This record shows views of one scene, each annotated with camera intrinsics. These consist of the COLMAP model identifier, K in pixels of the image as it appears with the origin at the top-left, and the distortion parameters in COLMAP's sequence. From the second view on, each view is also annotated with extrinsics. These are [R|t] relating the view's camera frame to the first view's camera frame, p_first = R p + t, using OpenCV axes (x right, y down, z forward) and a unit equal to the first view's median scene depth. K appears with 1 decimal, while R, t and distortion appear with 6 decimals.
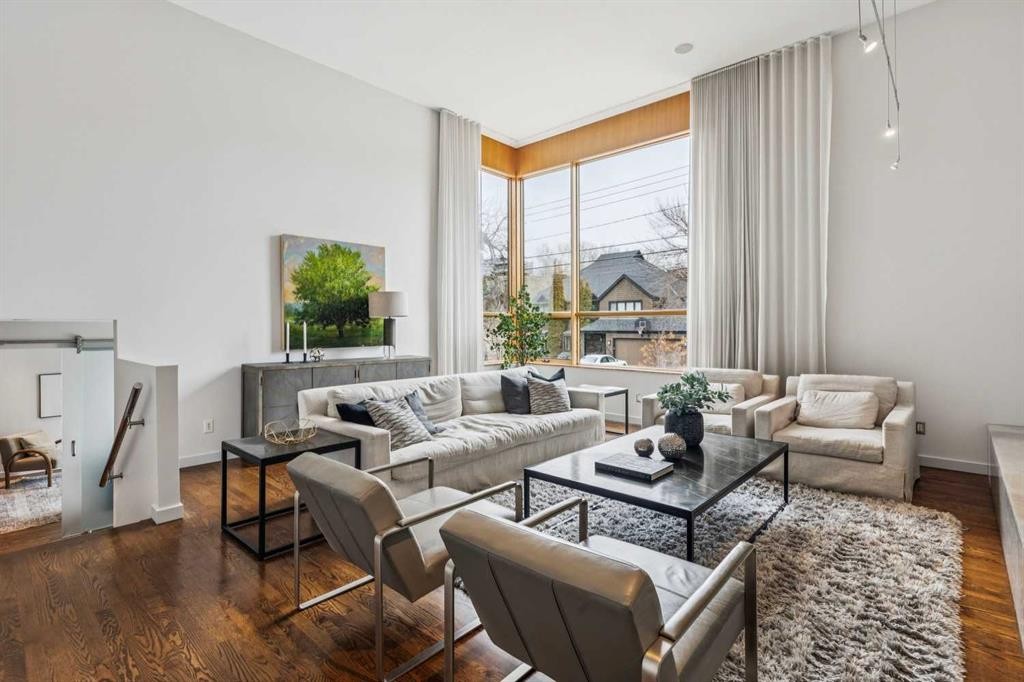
lens RADIAL K [[488.0, 0, 513.6], [0, 488.0, 332.4], [0, 0, 1]] dist [0.000252, 0.000013]
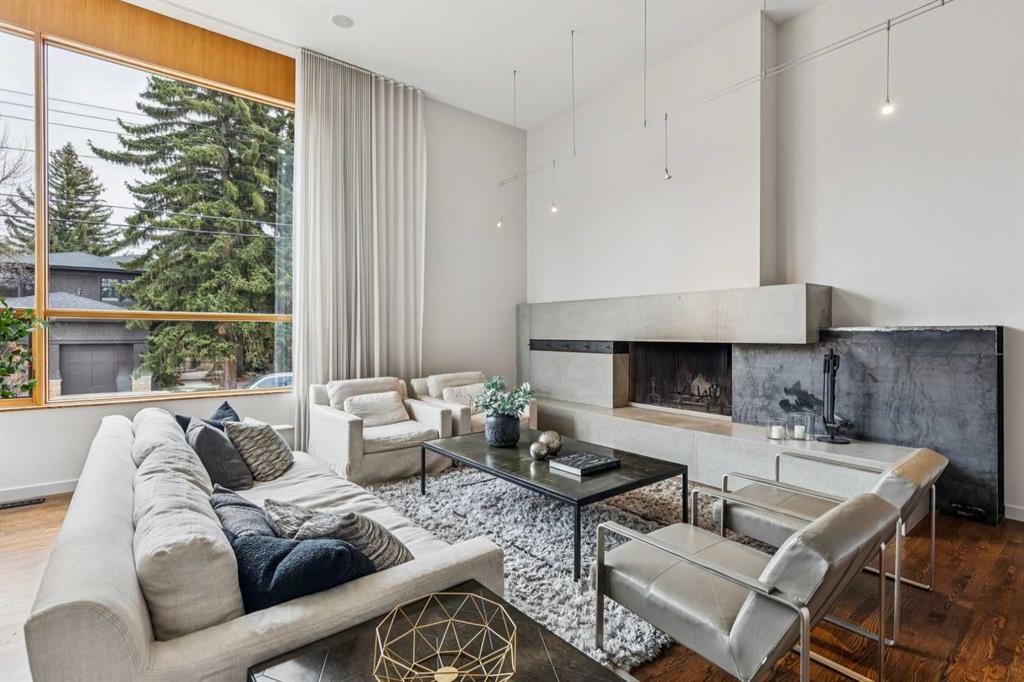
lens RADIAL K [[488.0, 0, 514.7], [0, 488.0, 338.5], [0, 0, 1]] dist [0.000252, 0.000013]
pose [[0.156845, -0.009143, 0.987581, -0.479098], [0.009270, 0.999927, 0.007785, -0.009849], [-0.987580, 0.007934, 0.156918, 0.552438]]
